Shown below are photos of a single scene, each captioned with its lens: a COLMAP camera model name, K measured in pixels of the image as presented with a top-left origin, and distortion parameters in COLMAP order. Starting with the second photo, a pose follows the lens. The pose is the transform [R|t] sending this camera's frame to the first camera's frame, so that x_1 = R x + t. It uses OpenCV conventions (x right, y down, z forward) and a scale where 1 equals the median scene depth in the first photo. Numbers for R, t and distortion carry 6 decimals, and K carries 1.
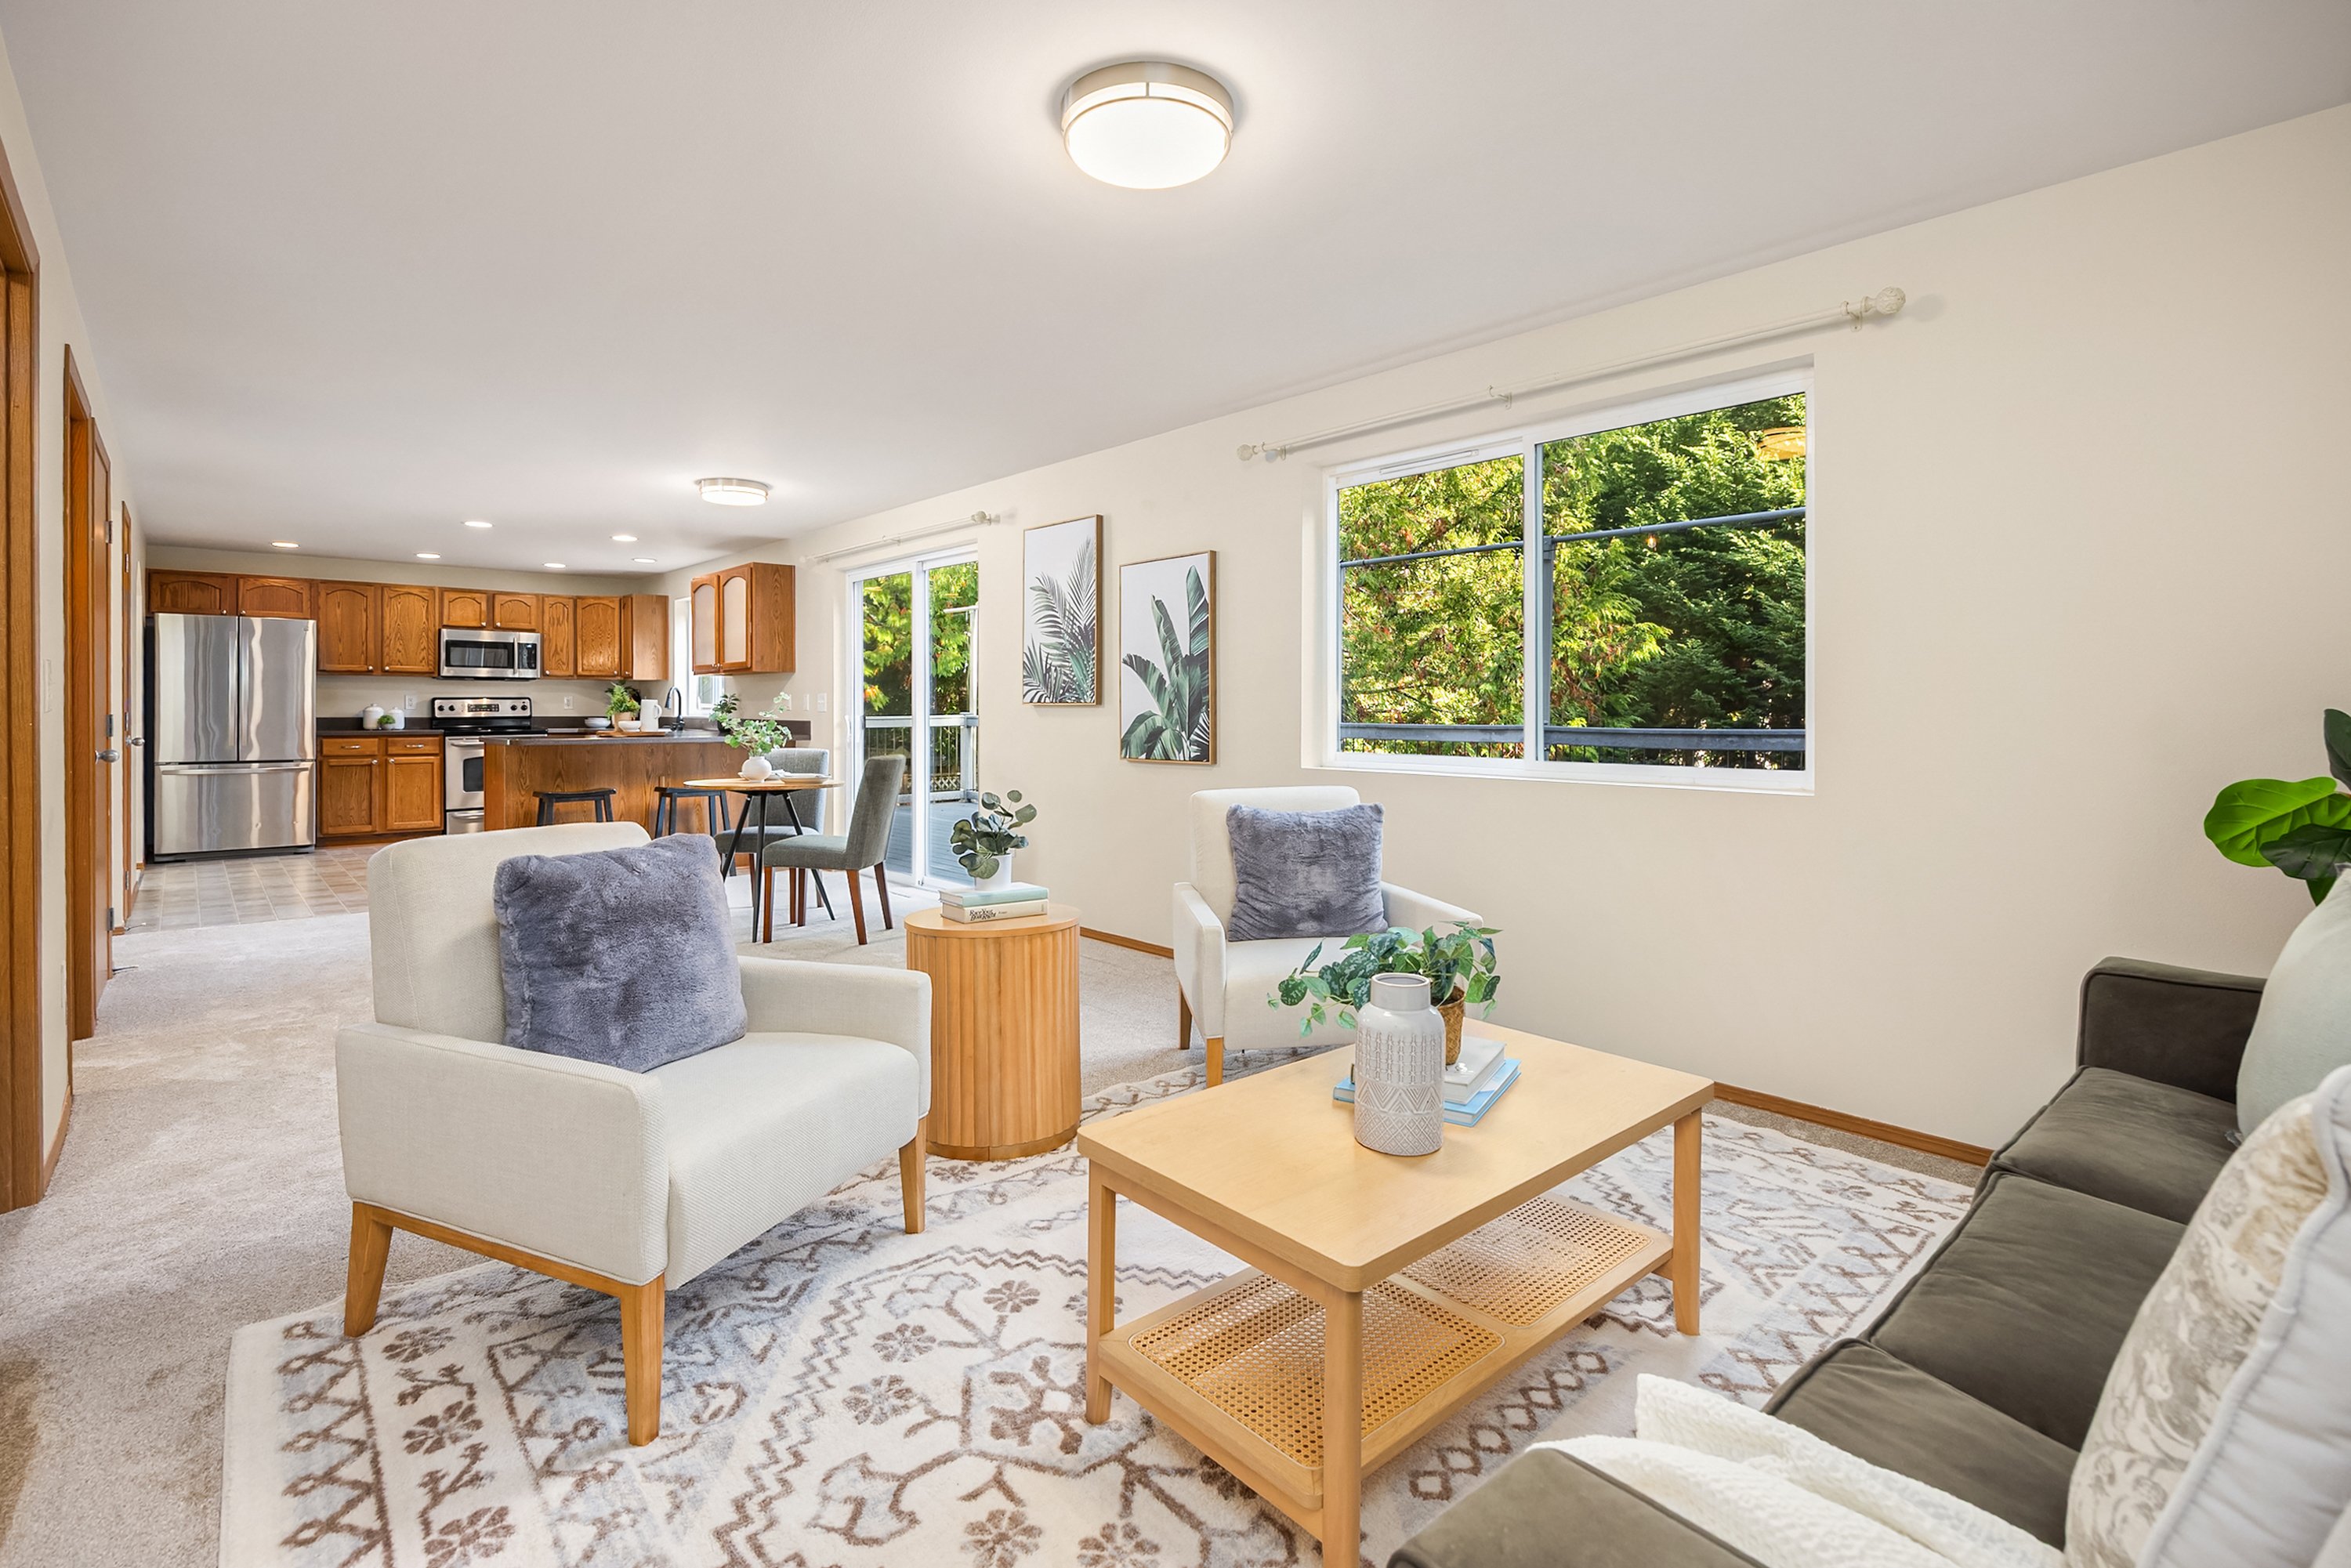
lens RADIAL K [[1157.7, 0, 1109.3], [0, 1157.7, 710.1], [0, 0, 1]] dist [0.000916, 0.000215]
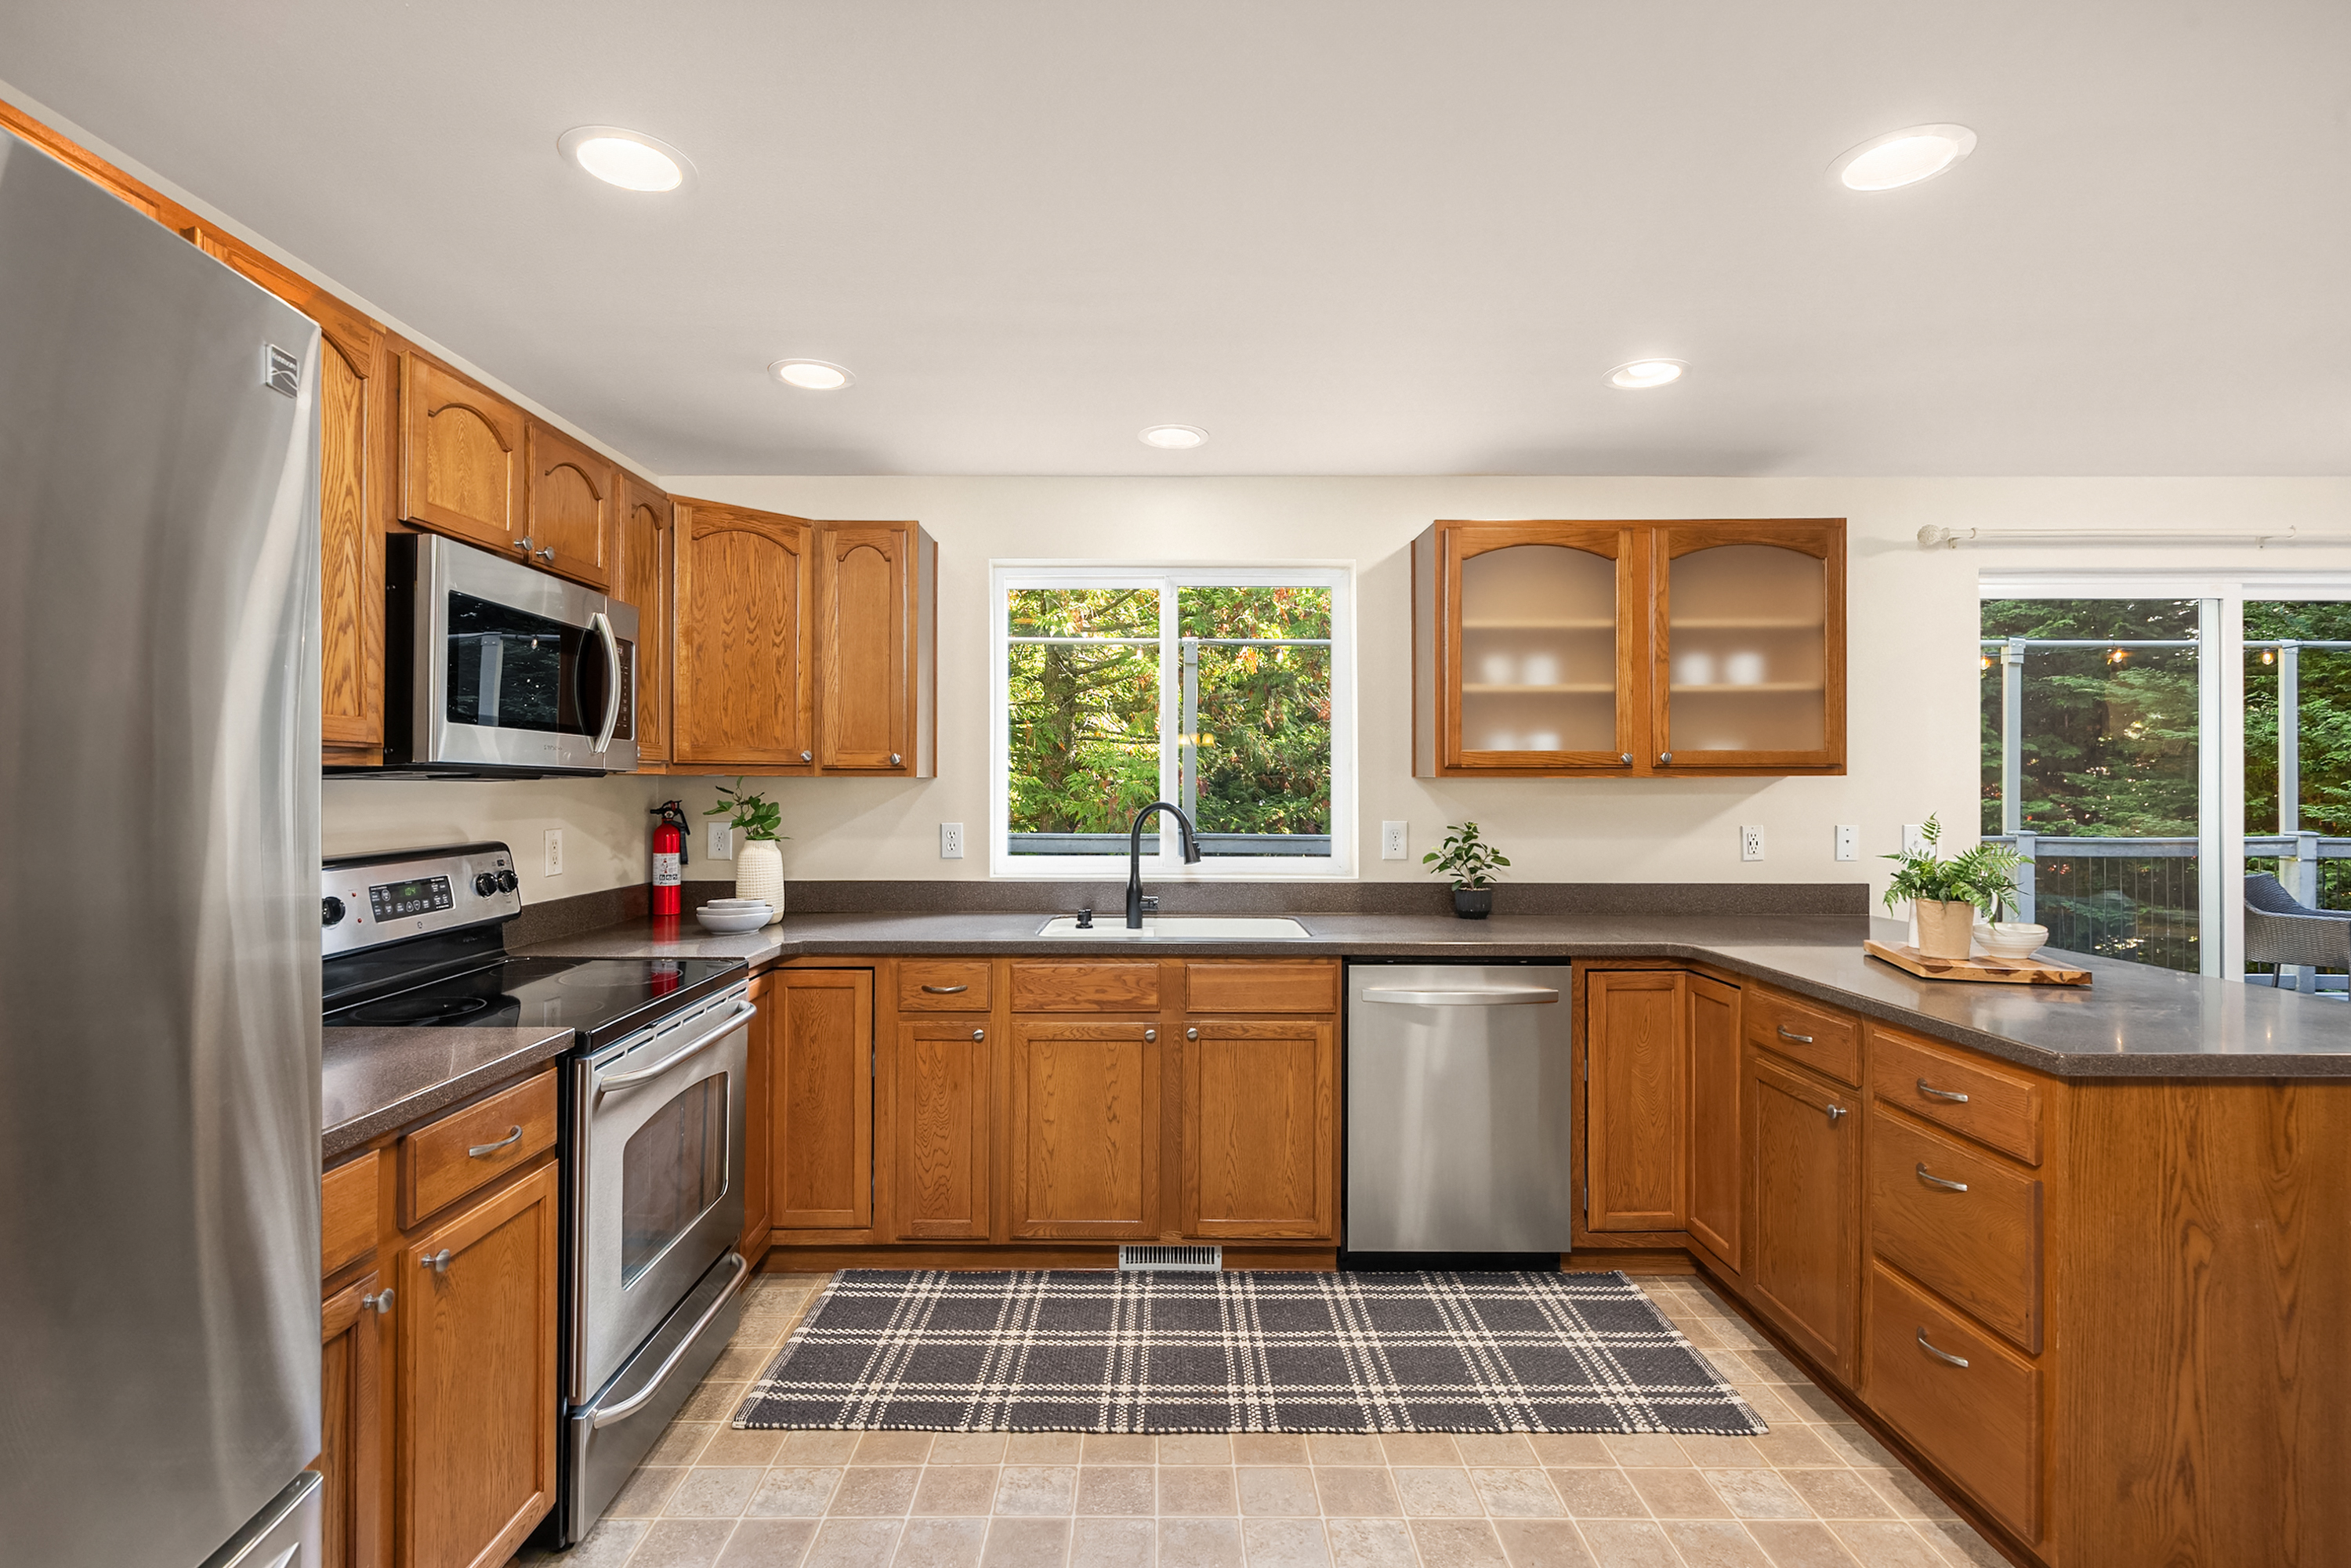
lens RADIAL K [[1145.6, 0, 1209.7], [0, 1145.6, 779.5], [0, 0, 1]] dist [-0.001119, 0.000190]
pose [[0.630004, 0.000909, 0.776592, -0.668221], [0.002042, 0.999994, -0.002826, -0.026695], [-0.776589, 0.003366, 0.629998, 0.788350]]
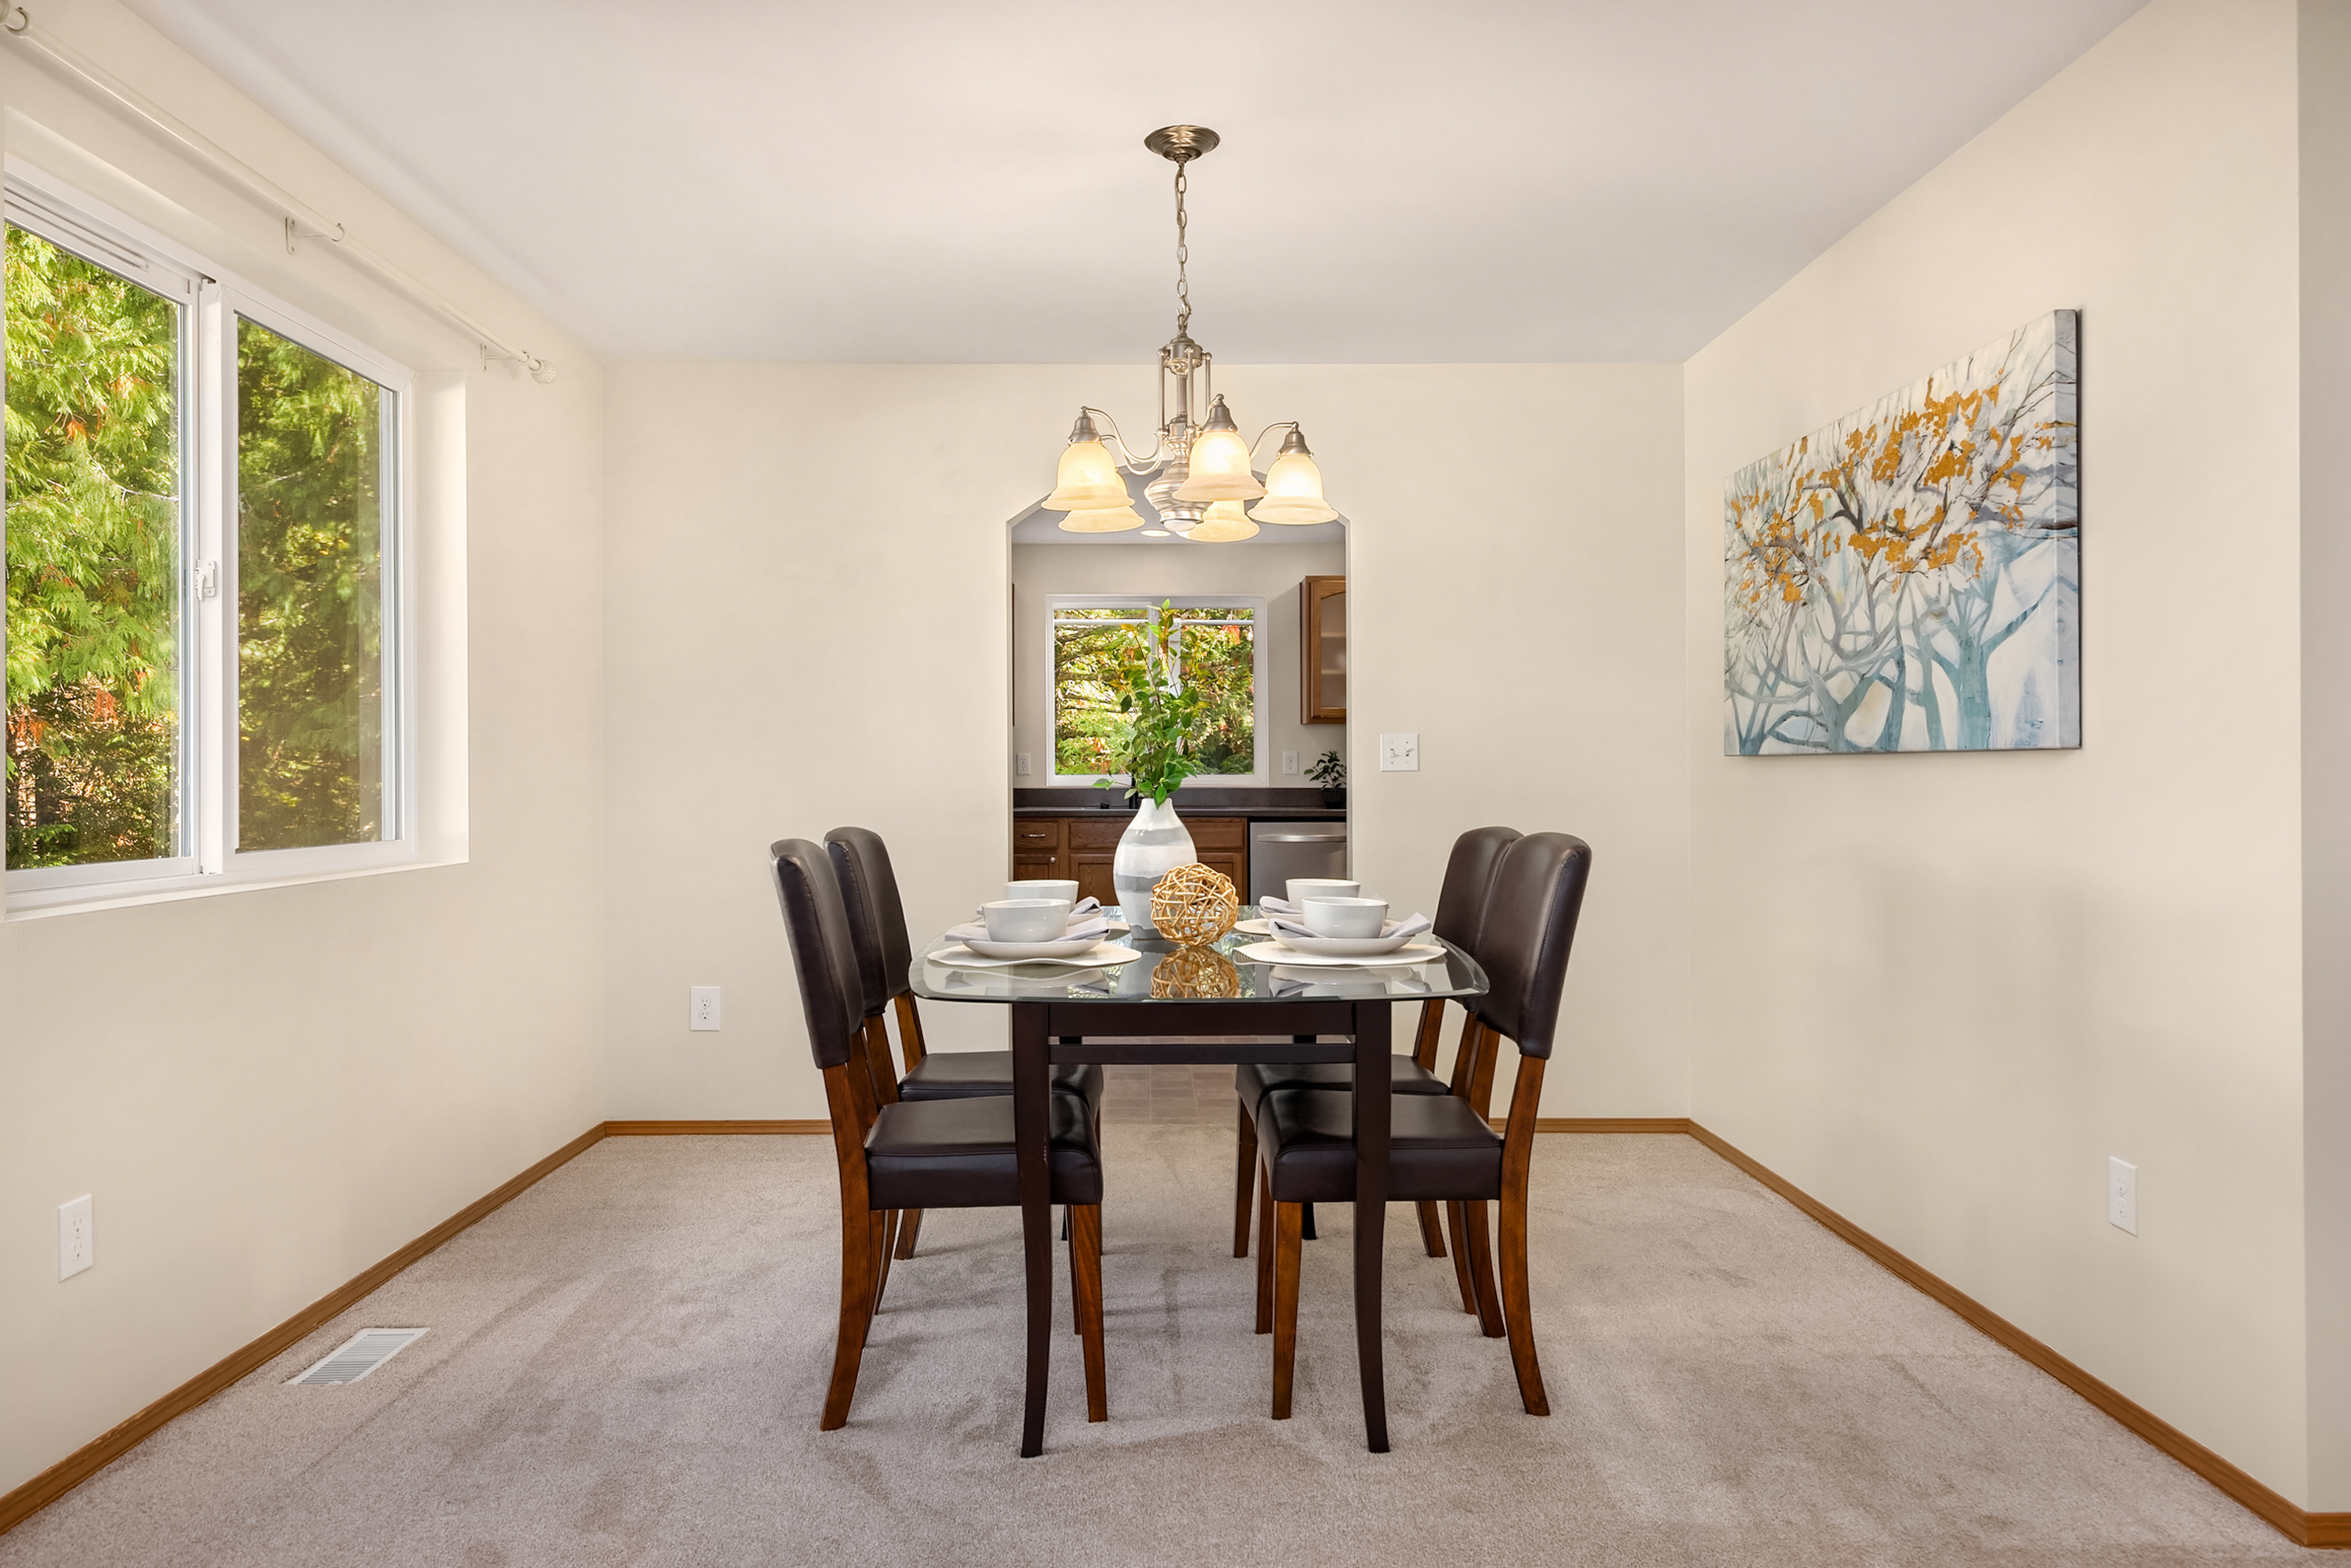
lens RADIAL K [[1556.7, 0, 1175.5], [0, 1556.7, 784.0], [0, 0, 1]] dist [0.031475, 0.000996]
pose [[0.650289, -0.009930, 0.759622, -1.036502], [0.005936, 0.999950, 0.007989, -0.002407], [-0.759664, -0.000686, 0.650315, 0.462209]]
